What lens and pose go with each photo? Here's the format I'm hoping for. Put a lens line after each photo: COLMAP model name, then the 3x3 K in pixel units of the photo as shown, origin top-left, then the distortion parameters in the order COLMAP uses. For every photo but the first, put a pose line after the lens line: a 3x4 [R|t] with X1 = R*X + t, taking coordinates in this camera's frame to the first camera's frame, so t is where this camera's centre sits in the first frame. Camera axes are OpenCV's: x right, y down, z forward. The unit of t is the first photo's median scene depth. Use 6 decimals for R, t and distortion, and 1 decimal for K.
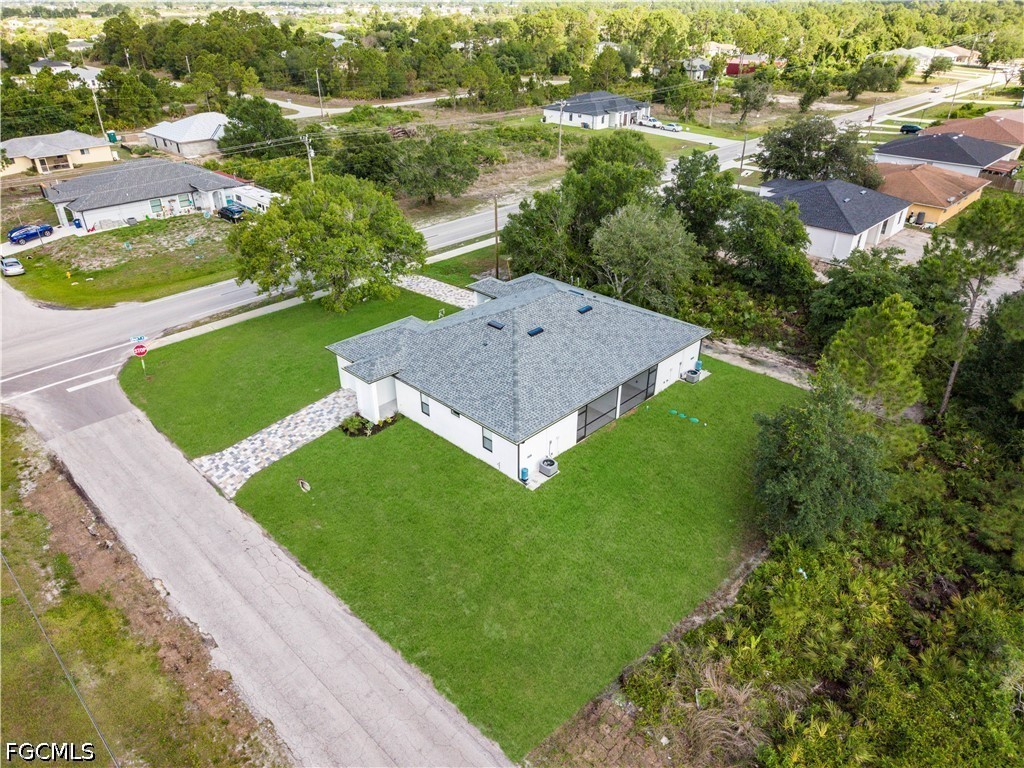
lens RADIAL K [[684.5, 0, 510.8], [0, 684.5, 385.0], [0, 0, 1]] dist [0.020609, -0.020084]
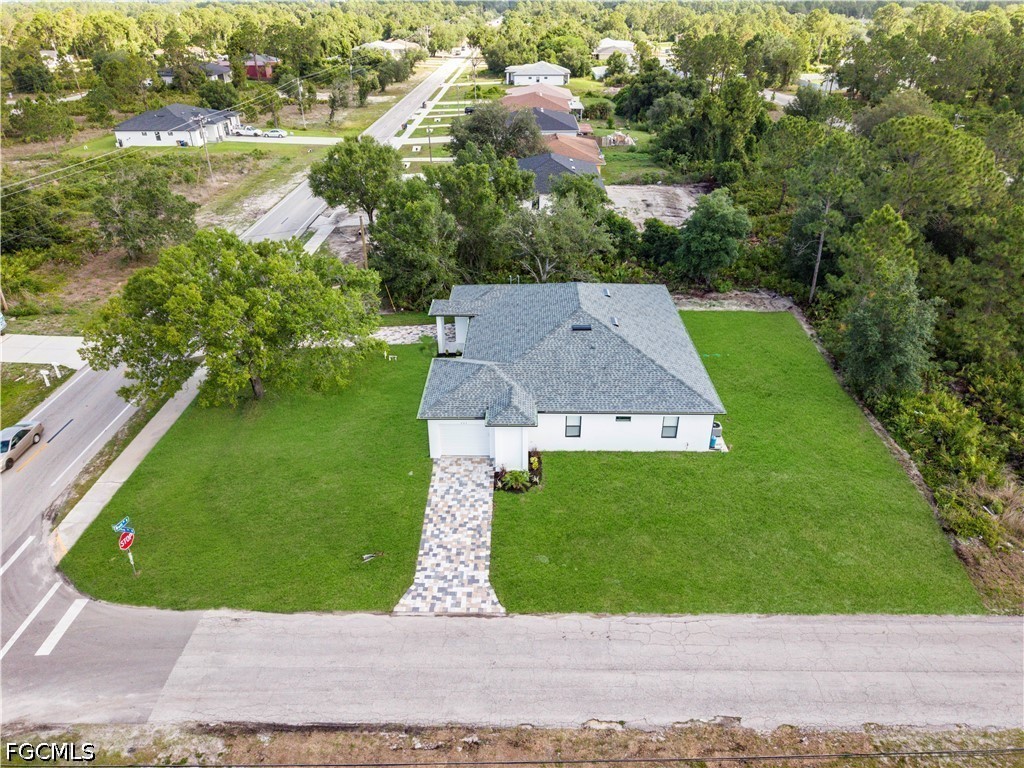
lens RADIAL K [[684.5, 0, 510.8], [0, 684.5, 385.0], [0, 0, 1]] dist [0.020609, -0.020084]
pose [[0.725455, -0.342372, 0.597073, -0.735639], [0.342896, 0.931961, 0.117777, -0.166728], [-0.596772, 0.119292, 0.793494, 0.294996]]
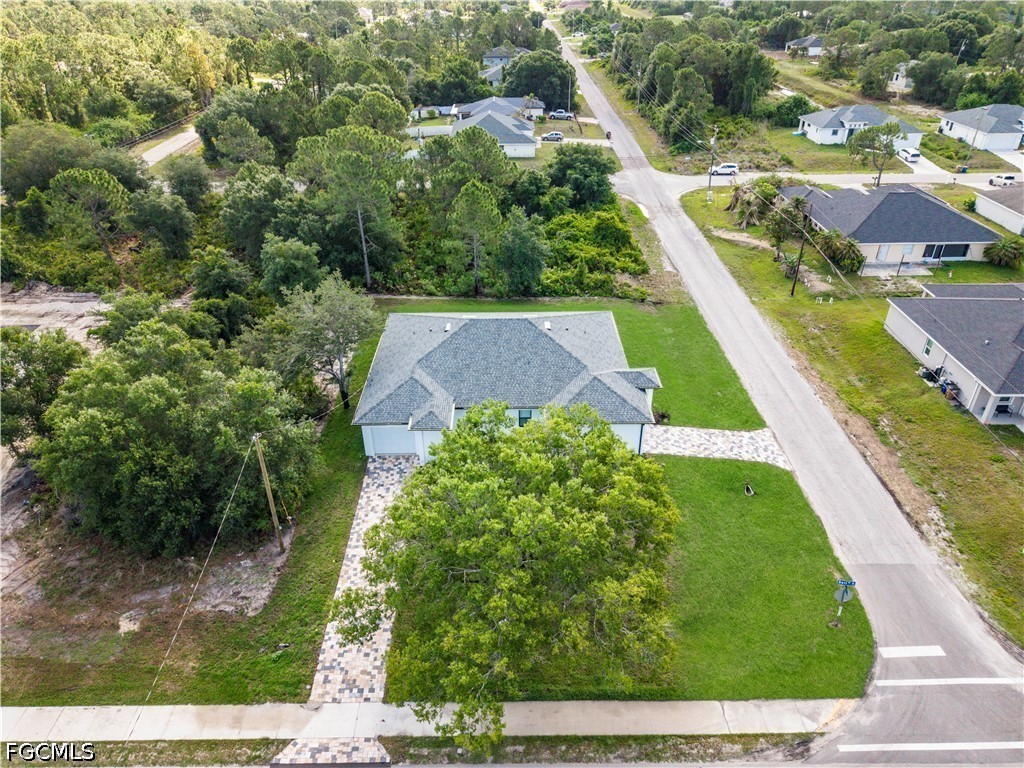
lens RADIAL K [[684.5, 0, 510.8], [0, 684.5, 385.0], [0, 0, 1]] dist [0.020609, -0.020084]
pose [[-0.705325, -0.364780, 0.607825, -0.778840], [0.357522, 0.557350, 0.749359, -0.997280], [-0.612123, 0.745853, -0.262696, 1.481960]]
